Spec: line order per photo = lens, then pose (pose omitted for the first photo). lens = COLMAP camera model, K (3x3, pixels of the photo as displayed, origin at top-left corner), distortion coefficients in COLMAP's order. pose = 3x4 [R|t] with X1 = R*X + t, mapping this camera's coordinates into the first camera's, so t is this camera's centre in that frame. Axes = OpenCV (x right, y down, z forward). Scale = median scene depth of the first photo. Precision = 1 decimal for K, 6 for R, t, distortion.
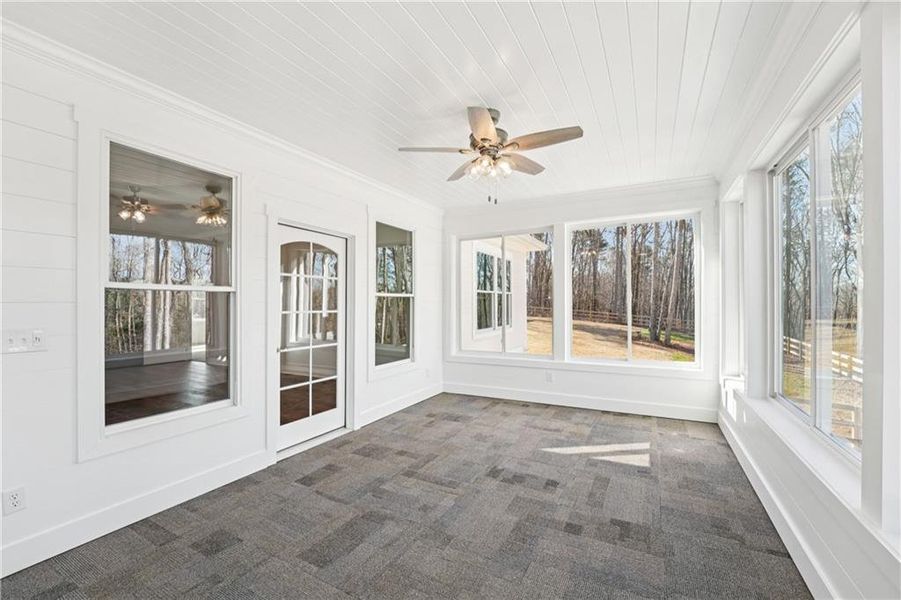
lens RADIAL K [[374.0, 0, 450.8], [0, 374.0, 302.6], [0, 0, 1]] dist [-0.016239, -0.000085]
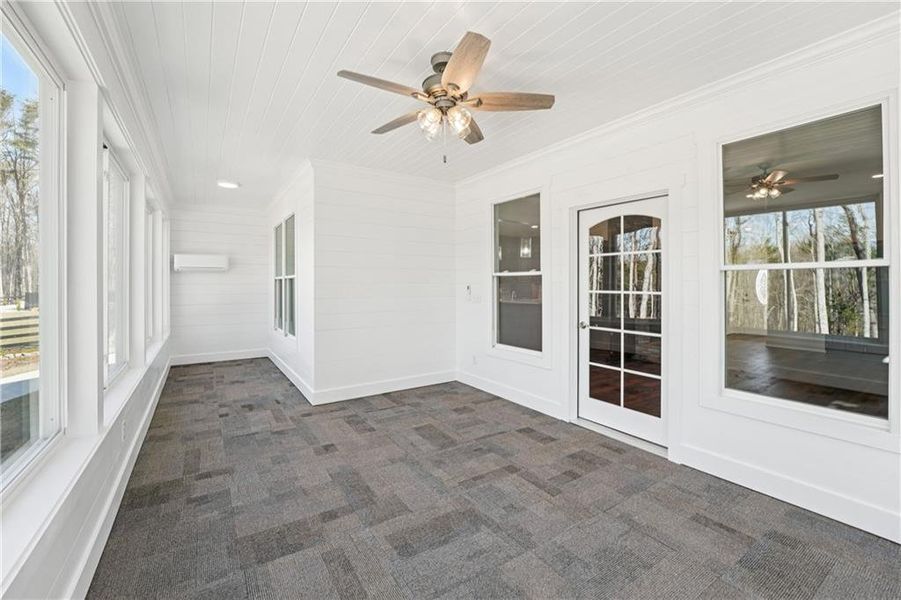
lens RADIAL K [[374.0, 0, 440.1], [0, 374.0, 278.8], [0, 0, 1]] dist [-0.016239, -0.000085]
pose [[-0.476338, -0.003604, -0.879255, 0.754534], [0.006757, 0.999947, -0.007760, -0.004987], [0.879236, -0.009637, -0.476289, 1.239879]]
